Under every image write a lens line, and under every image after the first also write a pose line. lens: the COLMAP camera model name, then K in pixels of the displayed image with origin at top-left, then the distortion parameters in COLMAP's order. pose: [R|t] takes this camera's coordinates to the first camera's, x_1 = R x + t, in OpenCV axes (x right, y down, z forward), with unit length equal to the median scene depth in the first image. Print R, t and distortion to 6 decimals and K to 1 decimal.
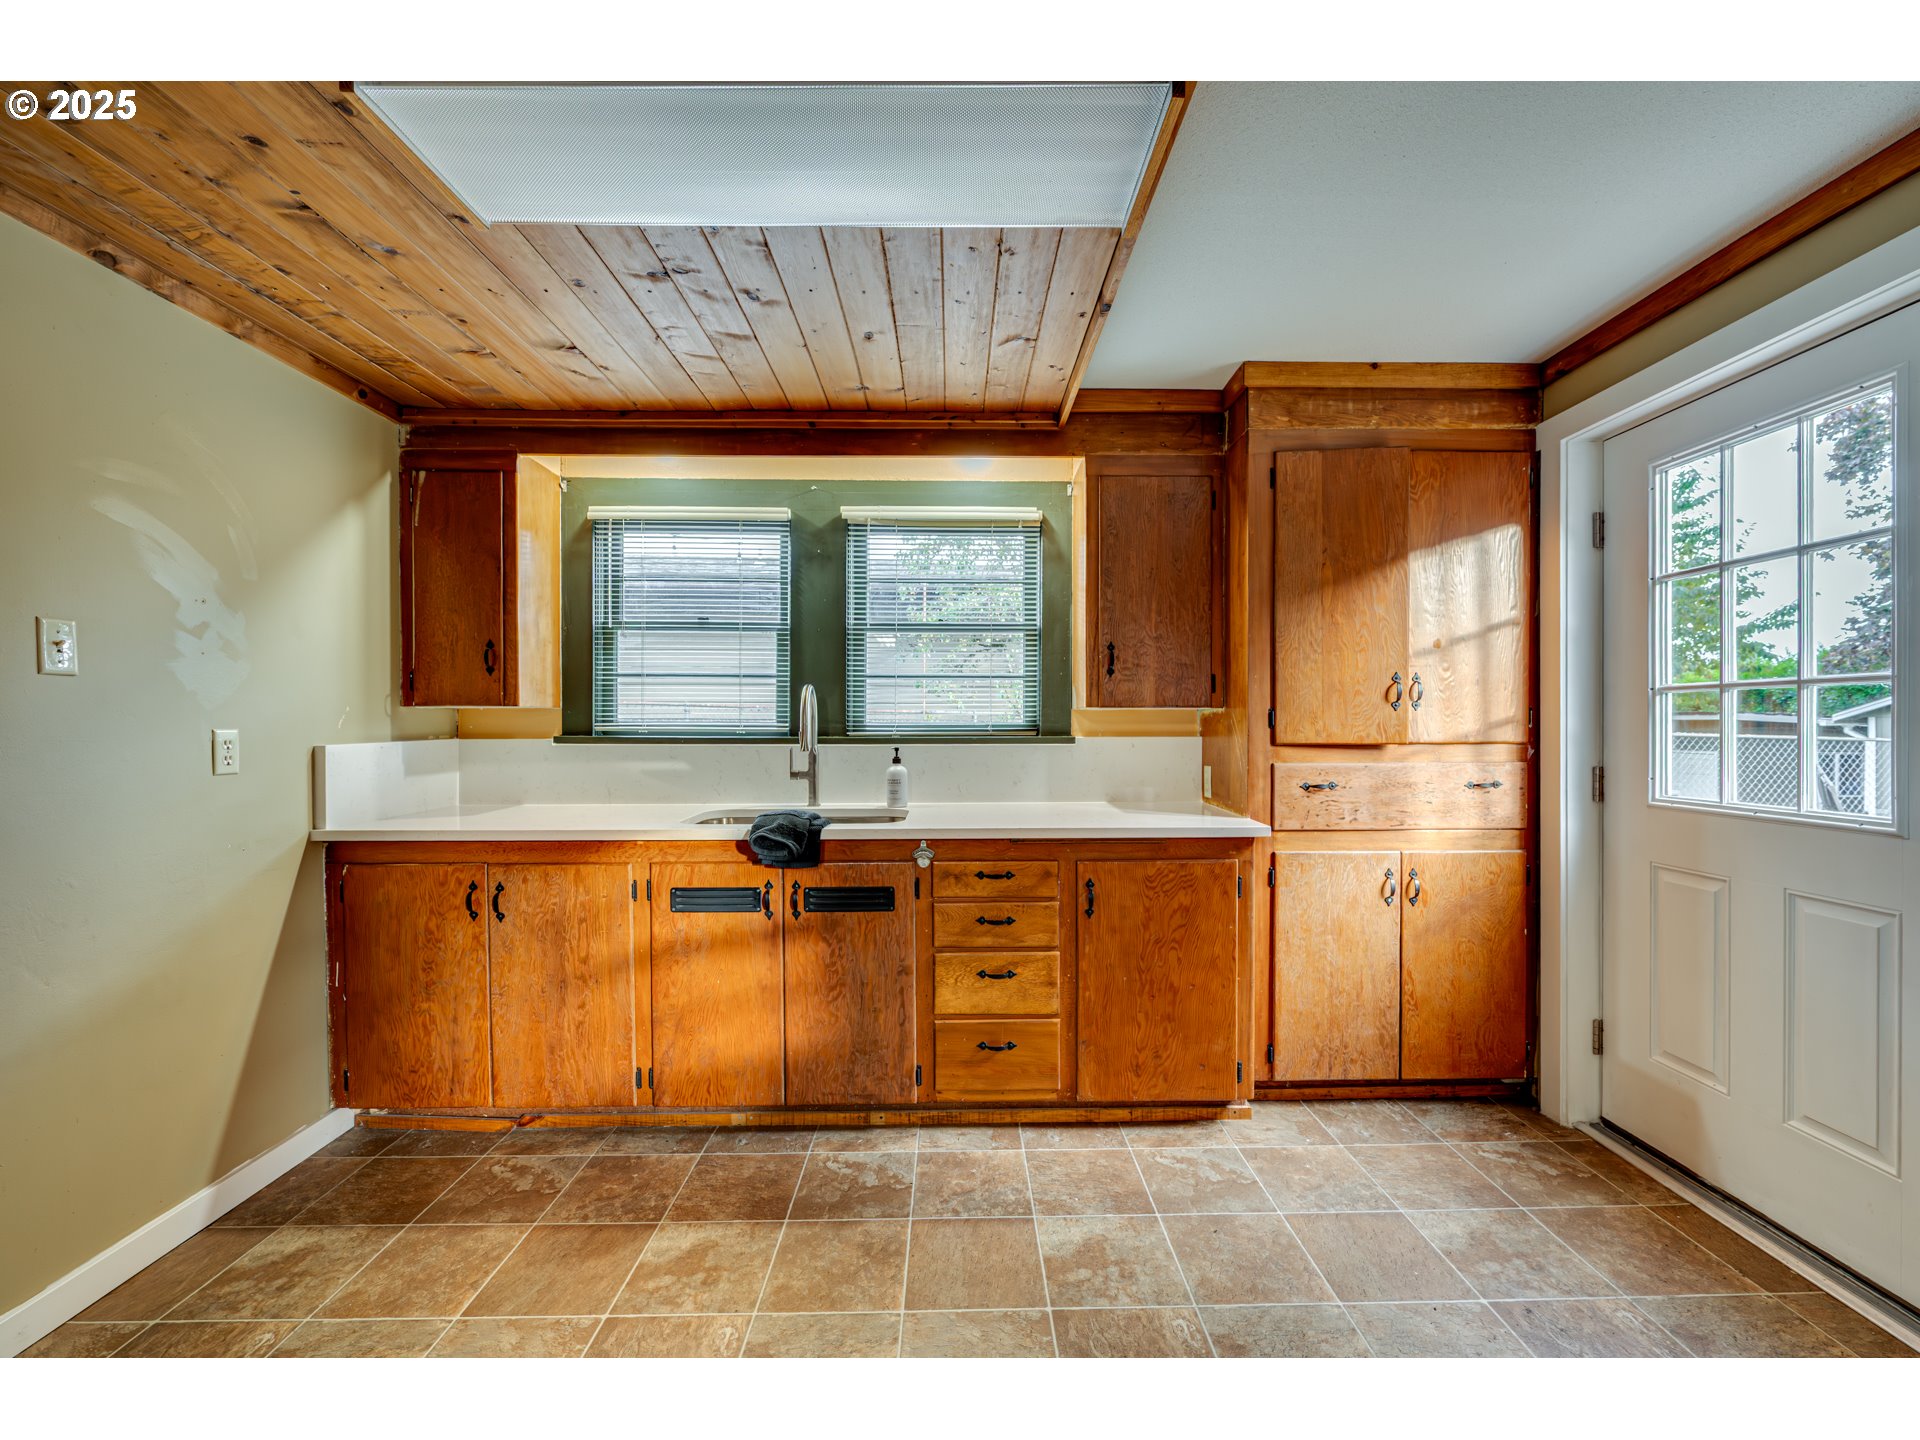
lens RADIAL K [[796.6, 0, 955.4], [0, 796.6, 719.4], [0, 0, 1]] dist [-0.000385, 0.000187]
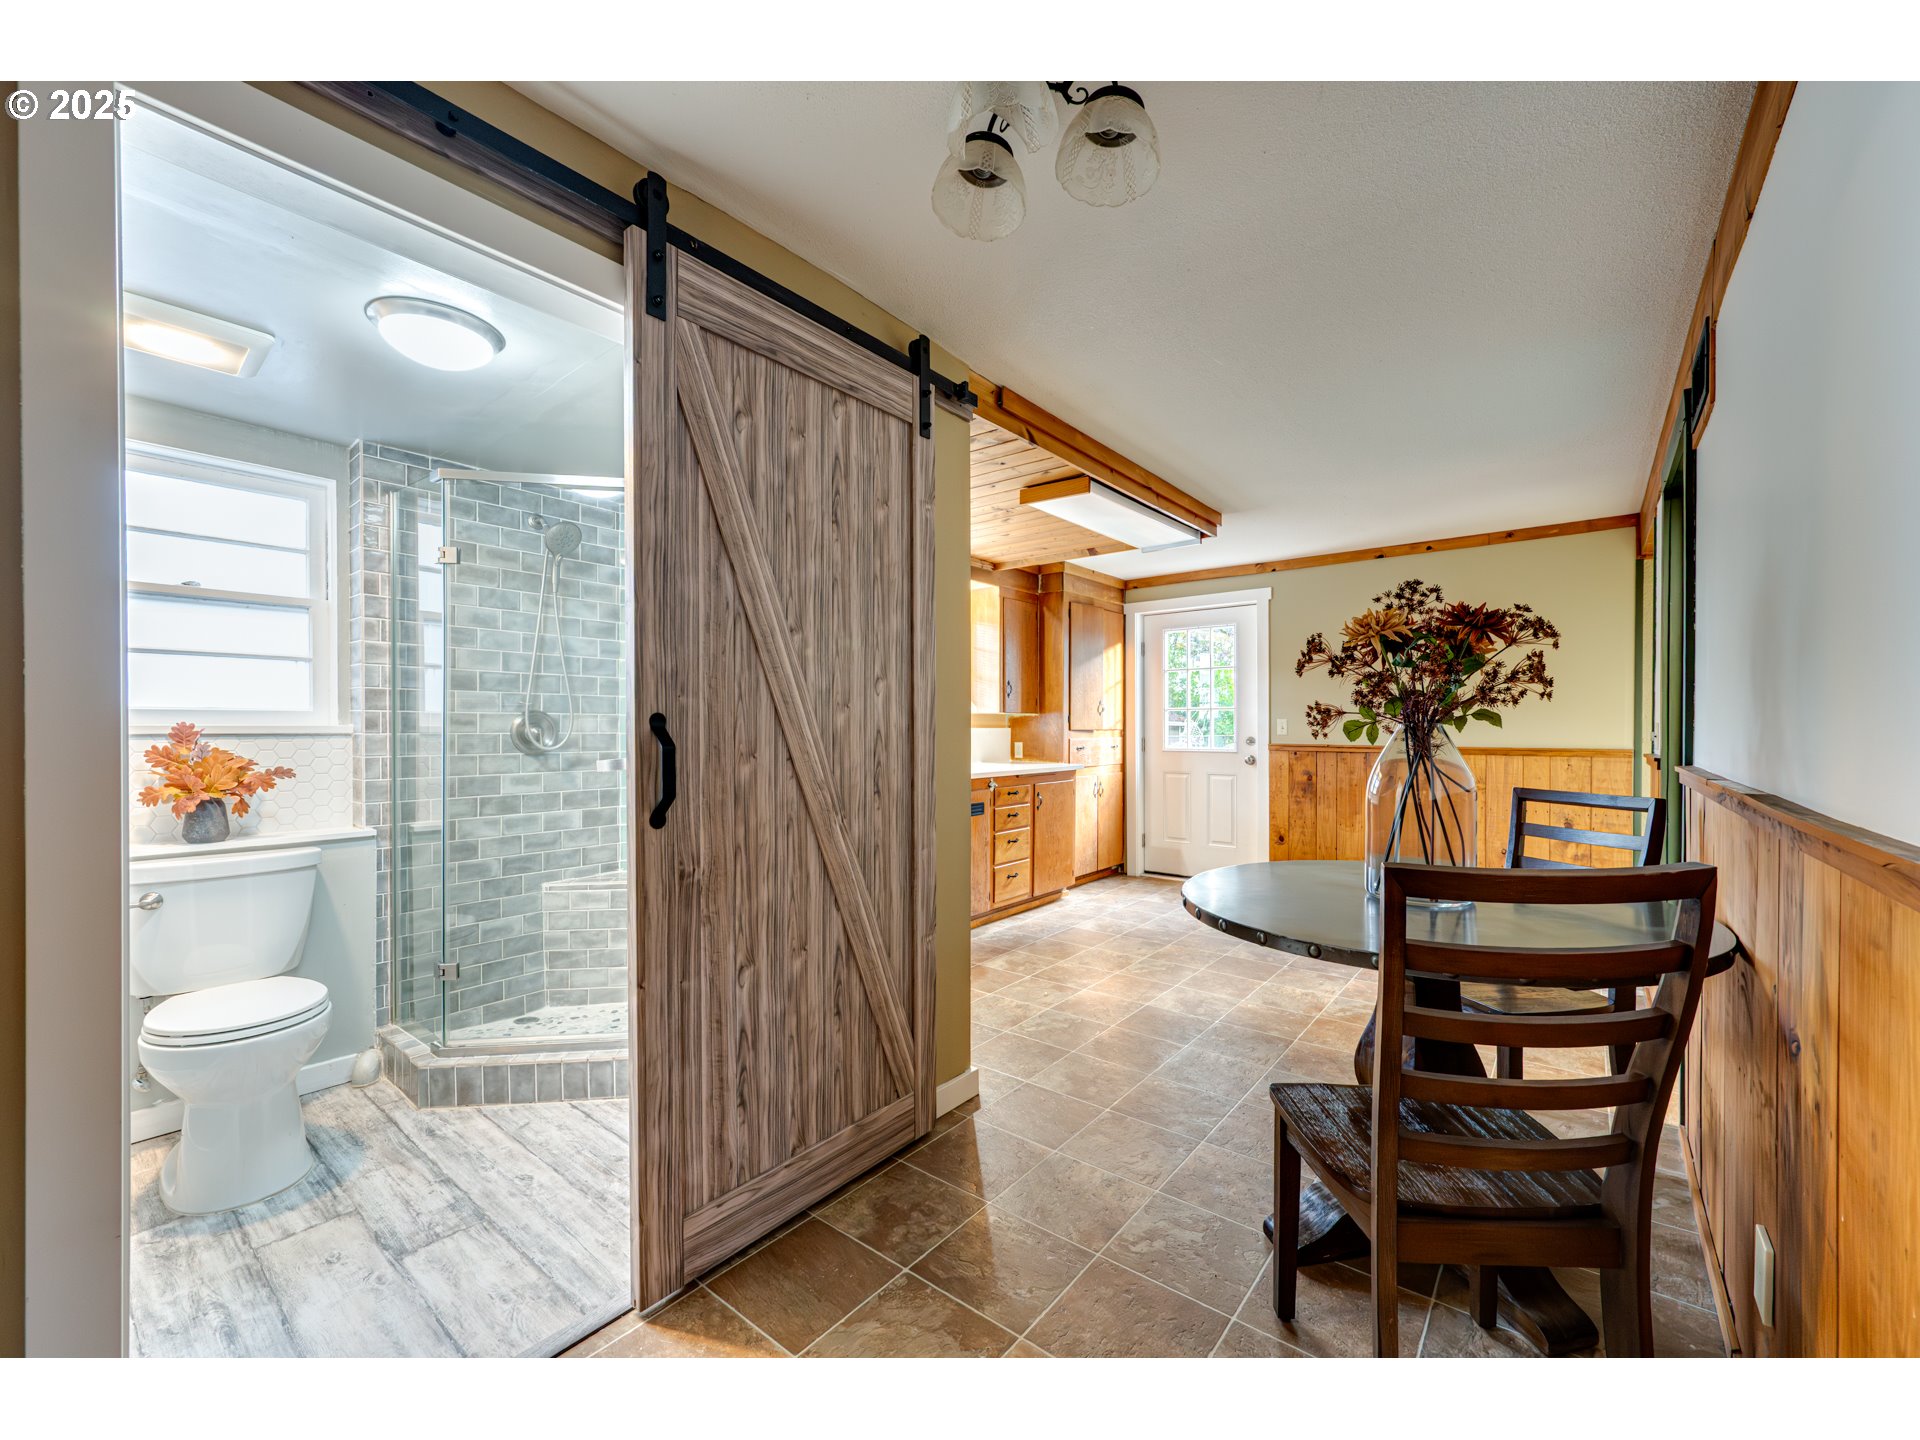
lens RADIAL K [[796.6, 0, 943.3], [0, 796.6, 730.4], [0, 0, 1]] dist [-0.000385, 0.000187]
pose [[0.642292, -0.000043, 0.766460, -1.634205], [0.008028, 0.999946, -0.006671, 0.045259], [-0.766418, 0.010438, 0.642257, -0.191384]]
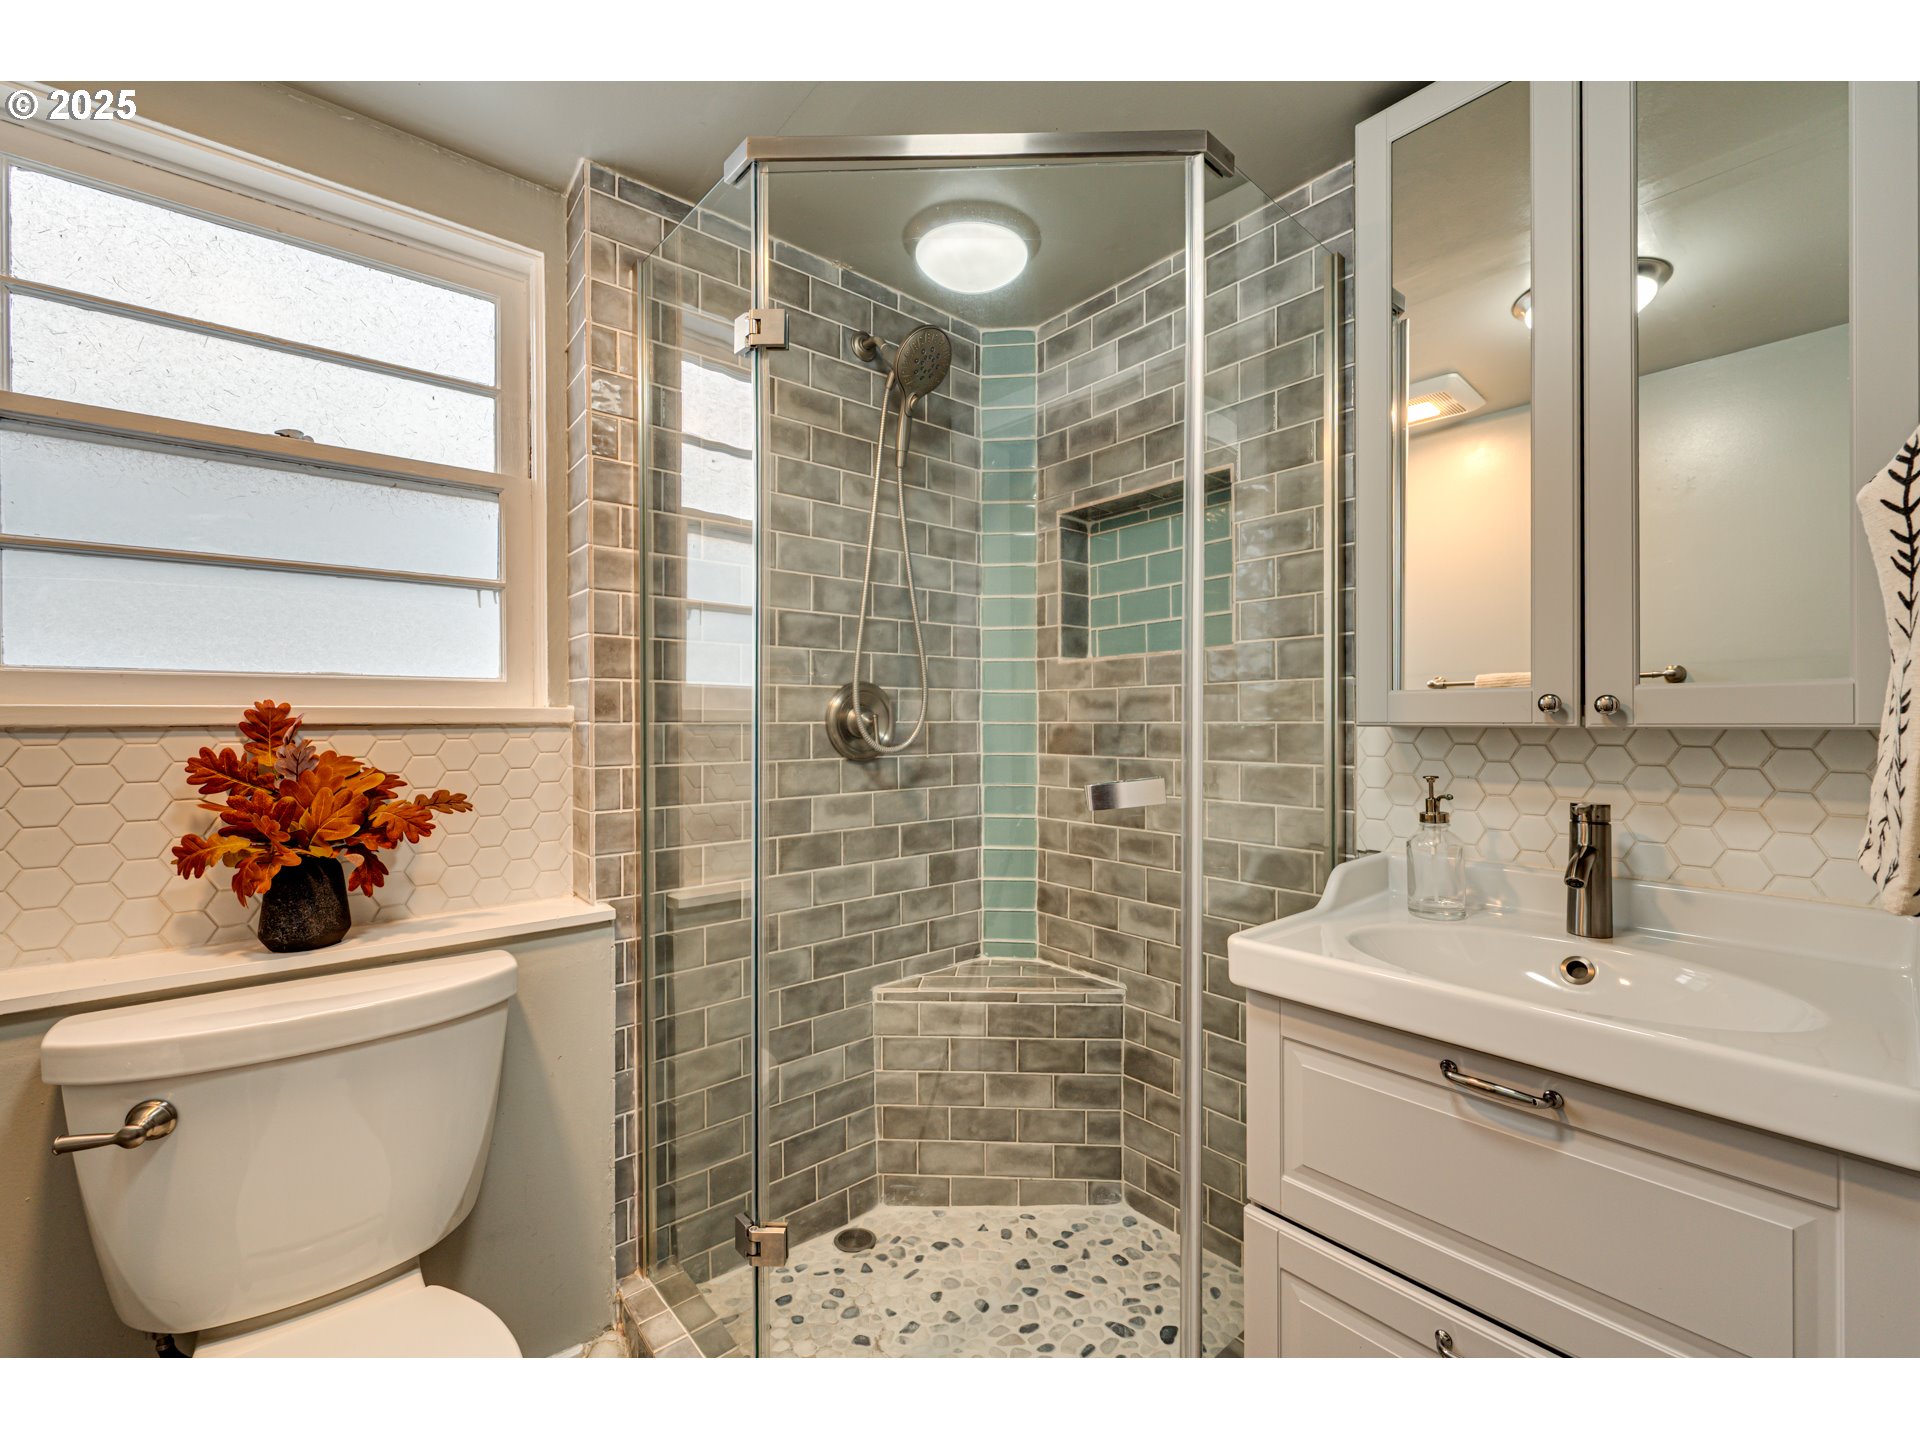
lens RADIAL K [[796.6, 0, 970.0], [0, 796.6, 721.6], [0, 0, 1]] dist [-0.000385, 0.000187]
pose [[0.756755, -0.001975, 0.653695, -1.558117], [0.008349, 0.999943, -0.006645, 0.043203], [-0.653645, 0.010486, 0.756729, 0.146222]]
